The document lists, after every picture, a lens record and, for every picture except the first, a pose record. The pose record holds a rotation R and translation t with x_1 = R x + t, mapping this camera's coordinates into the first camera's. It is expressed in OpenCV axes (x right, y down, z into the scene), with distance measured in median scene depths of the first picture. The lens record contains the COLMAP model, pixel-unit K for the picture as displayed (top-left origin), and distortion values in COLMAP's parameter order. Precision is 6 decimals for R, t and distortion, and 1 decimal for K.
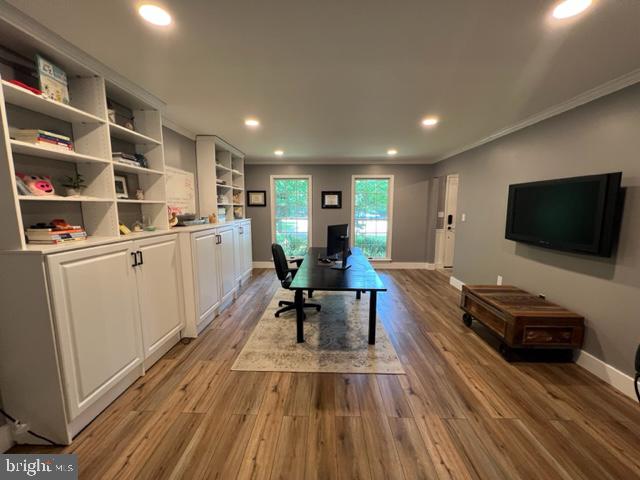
lens RADIAL K [[256.5, 0, 322.6], [0, 256.5, 240.6], [0, 0, 1]] dist [-0.000657, 0.000816]
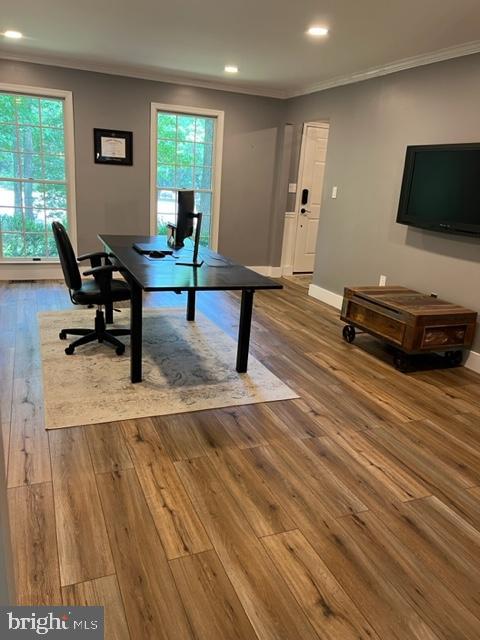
lens RADIAL K [[483.7, 0, 242.5], [0, 483.7, 321.4], [0, 0, 1]] dist [0.045671, -0.050159]
pose [[0.911531, -0.057969, 0.407125, -0.342694], [-0.011076, 0.986195, 0.165219, 0.057460], [-0.411082, -0.155112, 0.898305, -0.145859]]
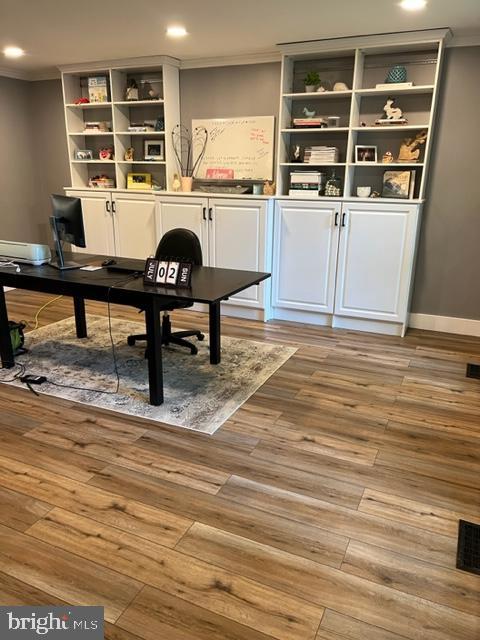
lens RADIAL K [[483.7, 0, 245.8], [0, 483.7, 320.9], [0, 0, 1]] dist [0.045671, -0.050159]
pose [[-0.398241, 0.279217, -0.873752, 1.133623], [-0.128411, 0.926195, 0.354504, -0.299328], [0.908248, 0.253377, -0.332994, 2.127273]]
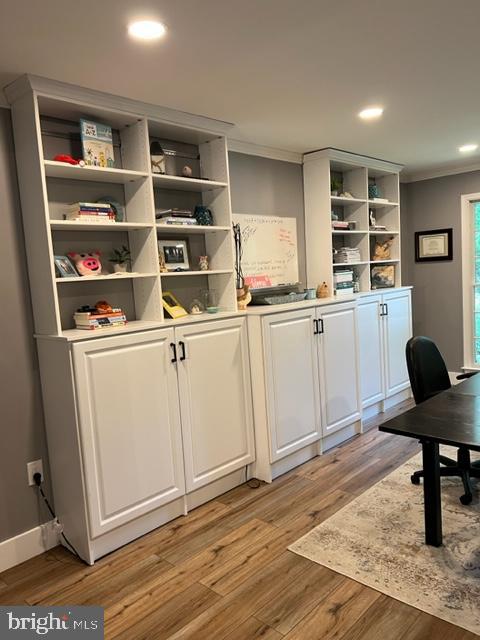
lens RADIAL K [[483.7, 0, 241.3], [0, 483.7, 322.9], [0, 0, 1]] dist [0.045671, -0.050159]
pose [[0.733006, 0.019055, -0.679955, 0.282277], [-0.021361, 0.999759, 0.004990, -0.018966], [0.679886, 0.010867, 0.733237, 0.082983]]
